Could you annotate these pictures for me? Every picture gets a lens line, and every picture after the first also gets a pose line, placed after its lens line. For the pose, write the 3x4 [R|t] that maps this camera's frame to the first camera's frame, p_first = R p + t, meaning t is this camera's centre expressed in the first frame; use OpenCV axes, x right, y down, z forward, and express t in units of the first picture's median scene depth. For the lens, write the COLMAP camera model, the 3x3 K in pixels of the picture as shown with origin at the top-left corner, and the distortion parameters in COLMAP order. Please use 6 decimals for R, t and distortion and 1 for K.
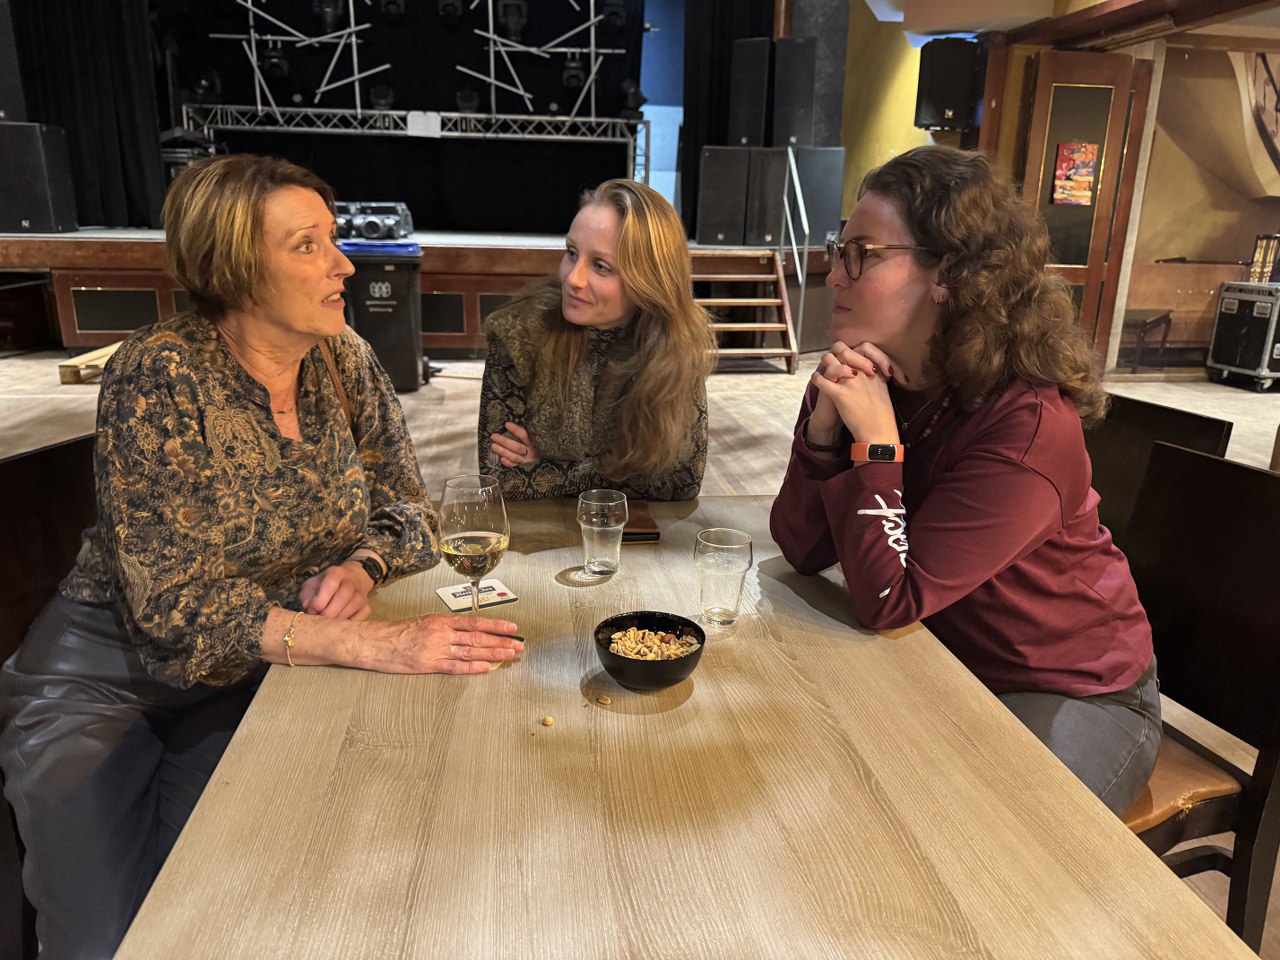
lens RADIAL K [[931.6, 0, 645.0], [0, 931.6, 491.3], [0, 0, 1]] dist [-0.001536, 0.000968]
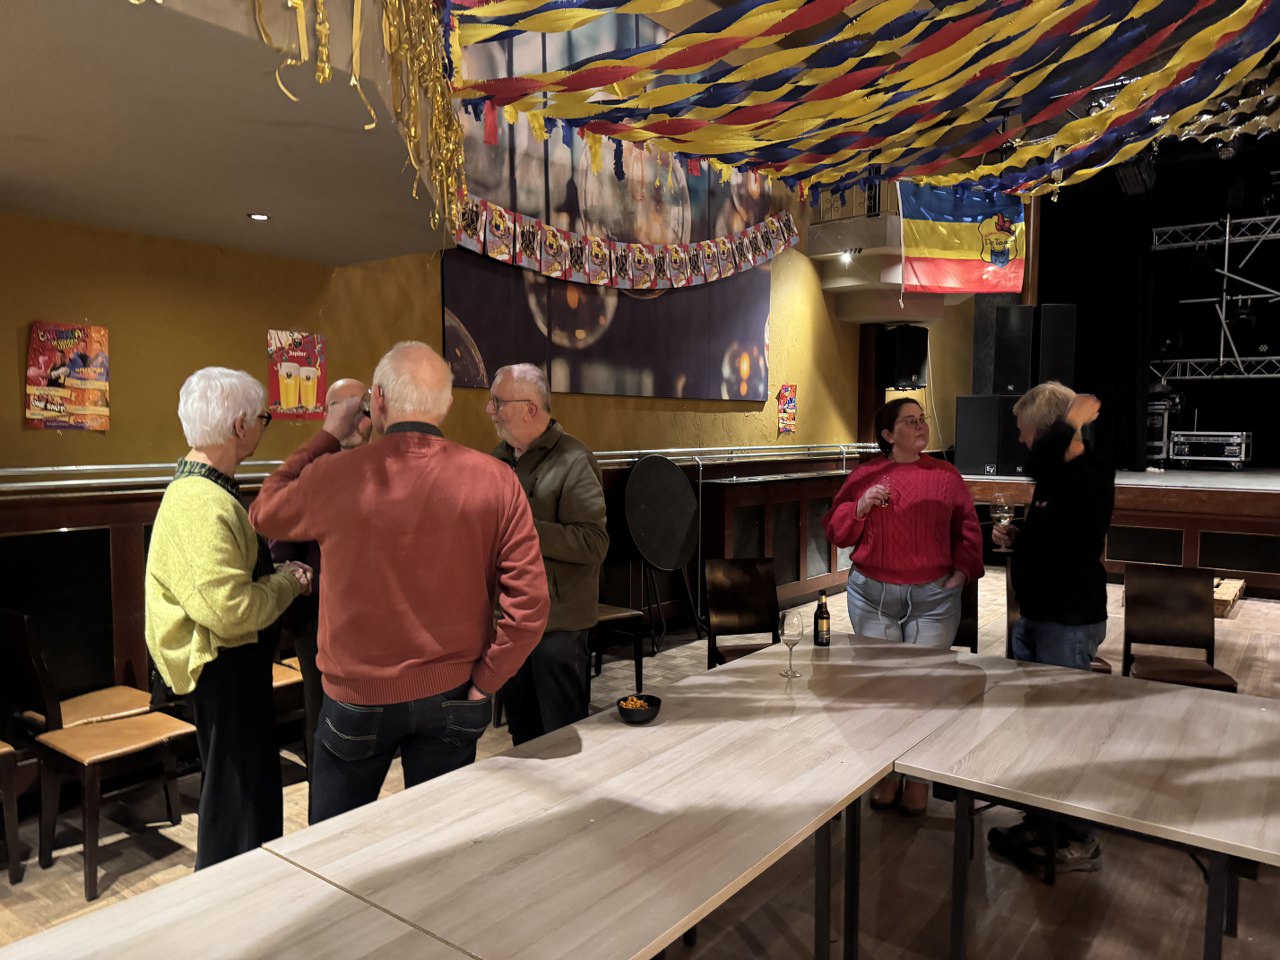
lens RADIAL K [[910.8, 0, 640.0], [0, 910.8, 480.0], [0, 0, 1]] dist [0.110549, -0.130042]
pose [[0.711906, 0.027732, -0.701727, -0.134582], [-0.189932, 0.969585, -0.154370, 0.018150], [0.676103, 0.243177, 0.695521, -0.173435]]
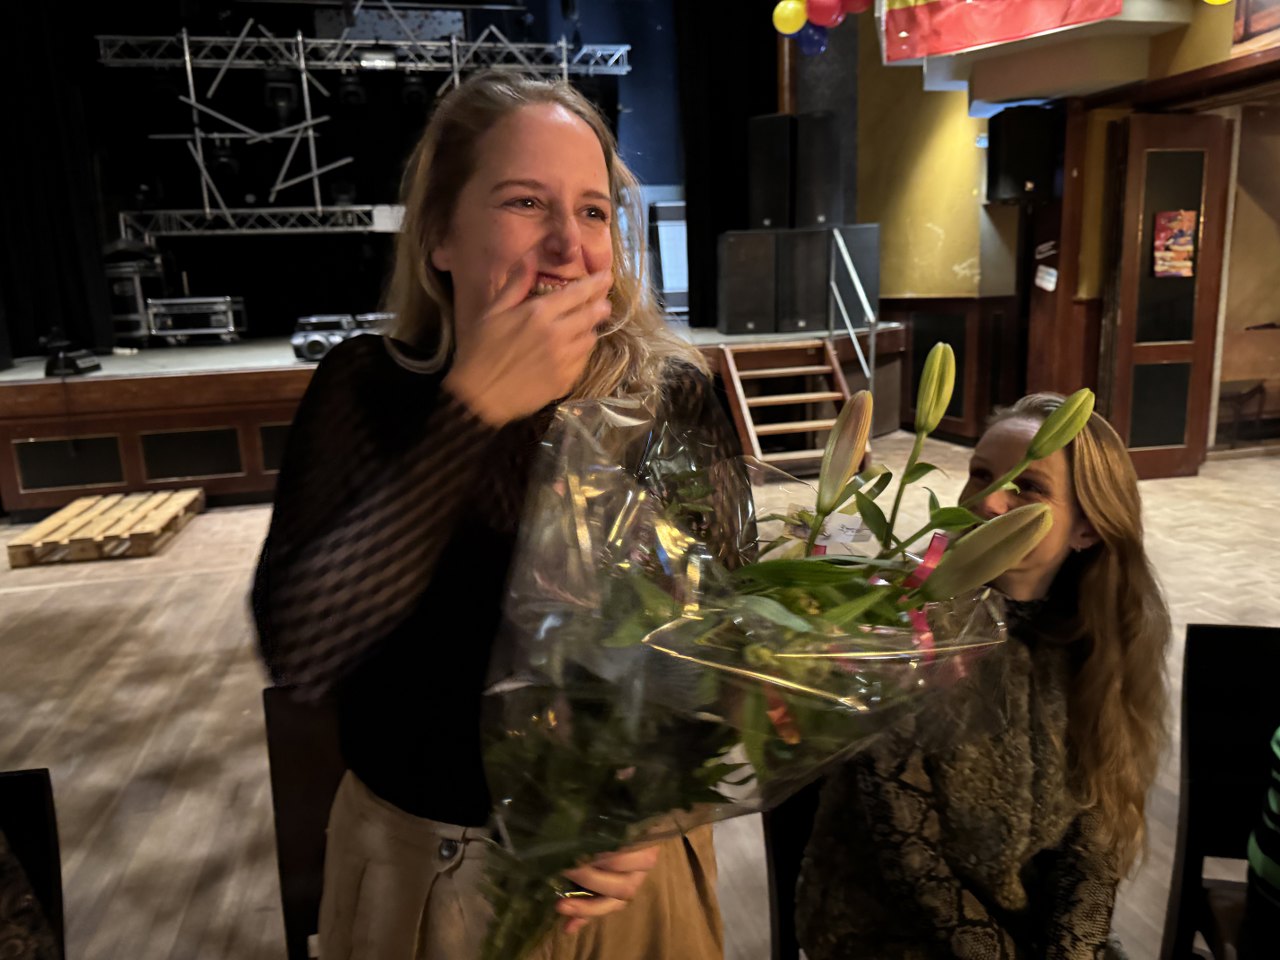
lens RADIAL K [[931.3, 0, 652.1], [0, 931.3, 478.3], [0, 0, 1]] dist [0.000516, -0.007858]
pose [[0.993653, -0.075476, 0.083407, -0.080889], [0.081864, 0.993739, -0.076028, -0.049866], [-0.077147, 0.082374, 0.993611, 0.090043]]
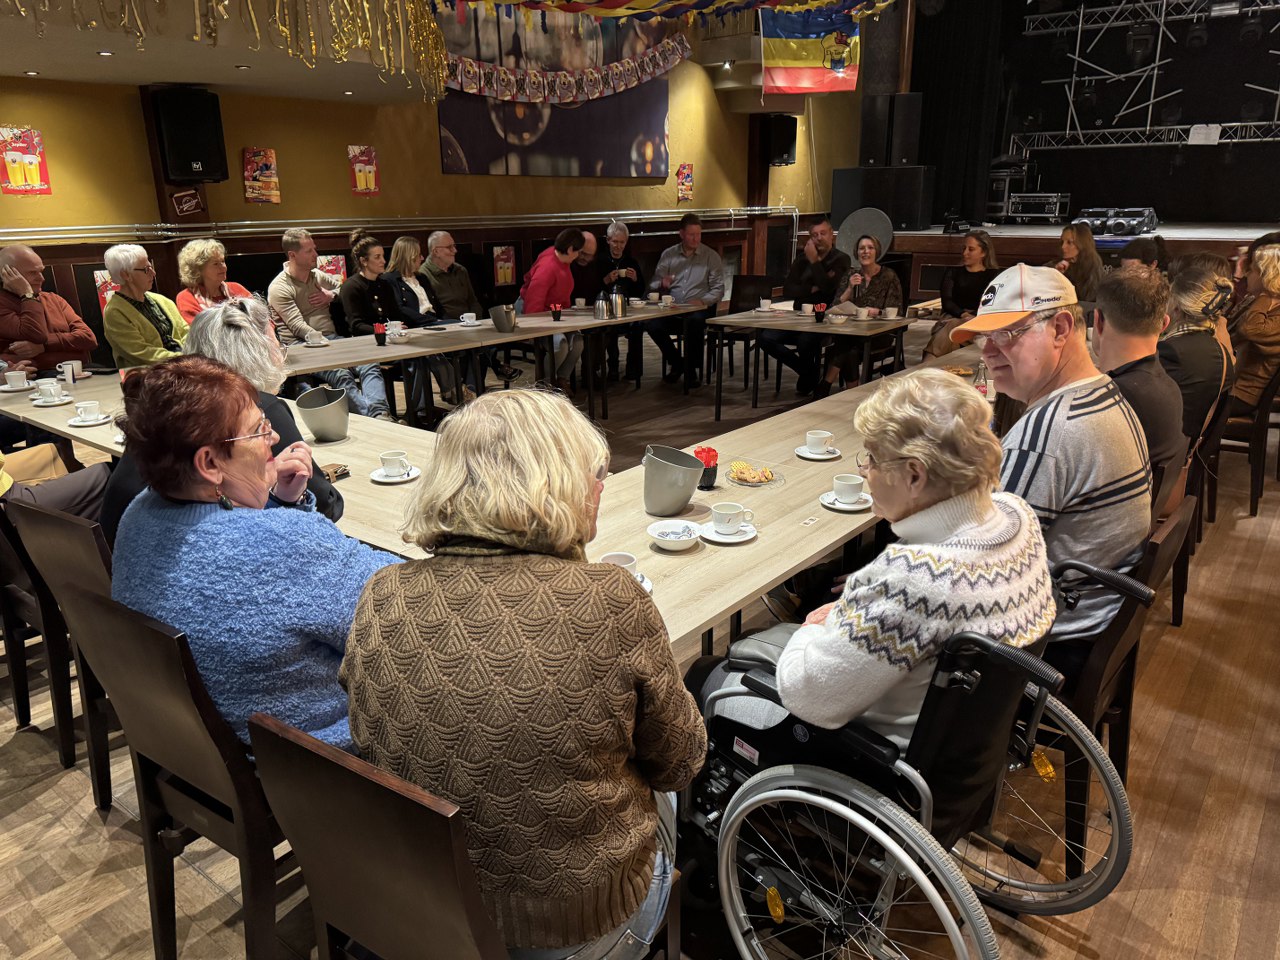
lens RADIAL K [[933.9, 0, 633.0], [0, 933.9, 487.7], [0, 0, 1]] dist [0.014878, -0.011727]
pose [[0.697142, 0.187954, -0.691857, 0.179938], [-0.177948, 0.980188, 0.086977, 0.083009], [0.694498, 0.062479, 0.716777, -0.369751]]
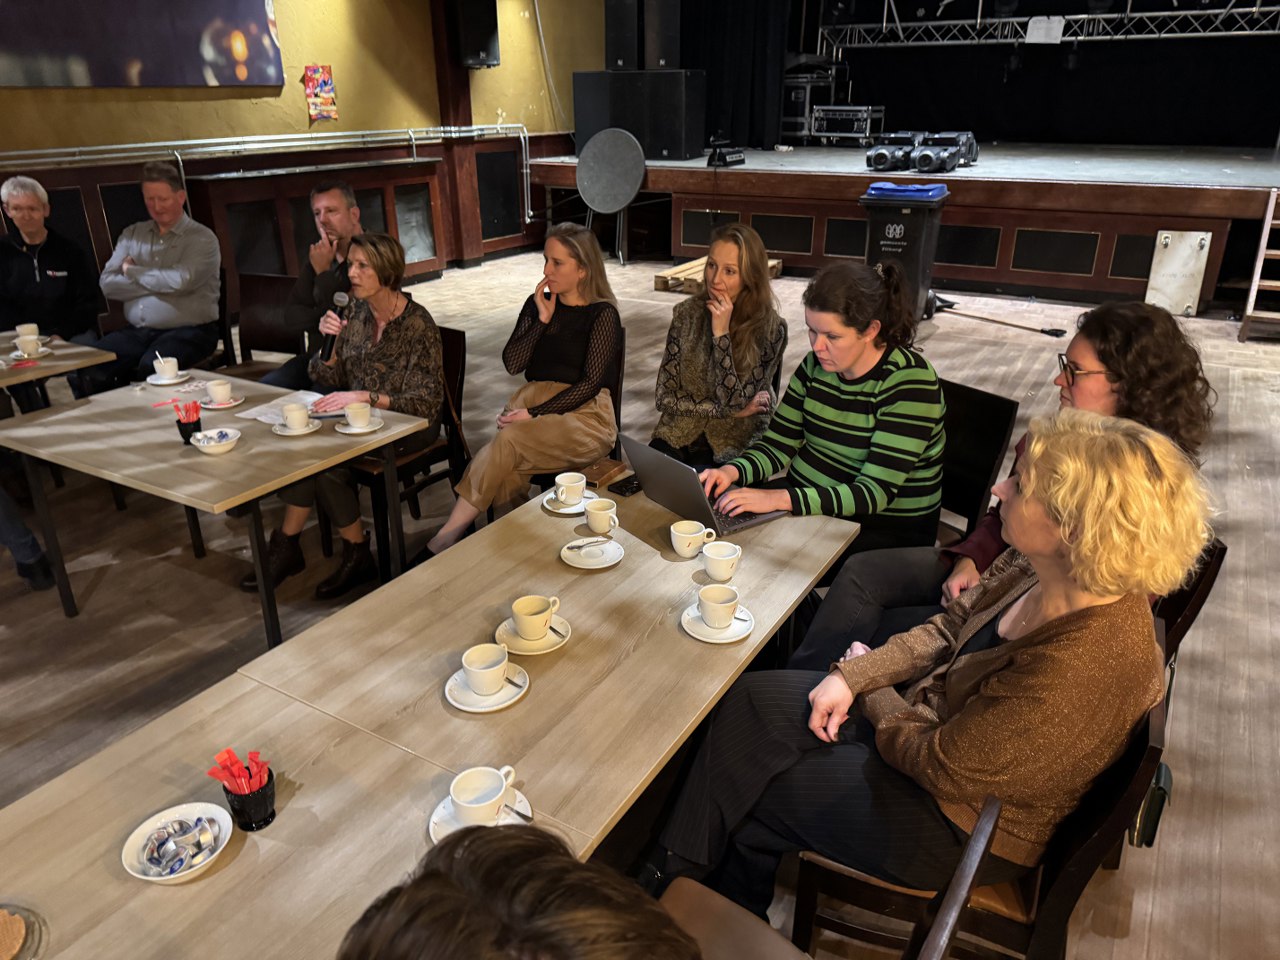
lens RADIAL K [[933.9, 0, 633.0], [0, 933.9, 487.7], [0, 0, 1]] dist [0.014878, -0.011727]
pose [[0.781120, 0.221737, -0.583681, 0.102761], [-0.153789, 0.974342, 0.164337, -0.030570], [0.605145, -0.038604, 0.795179, -0.041789]]
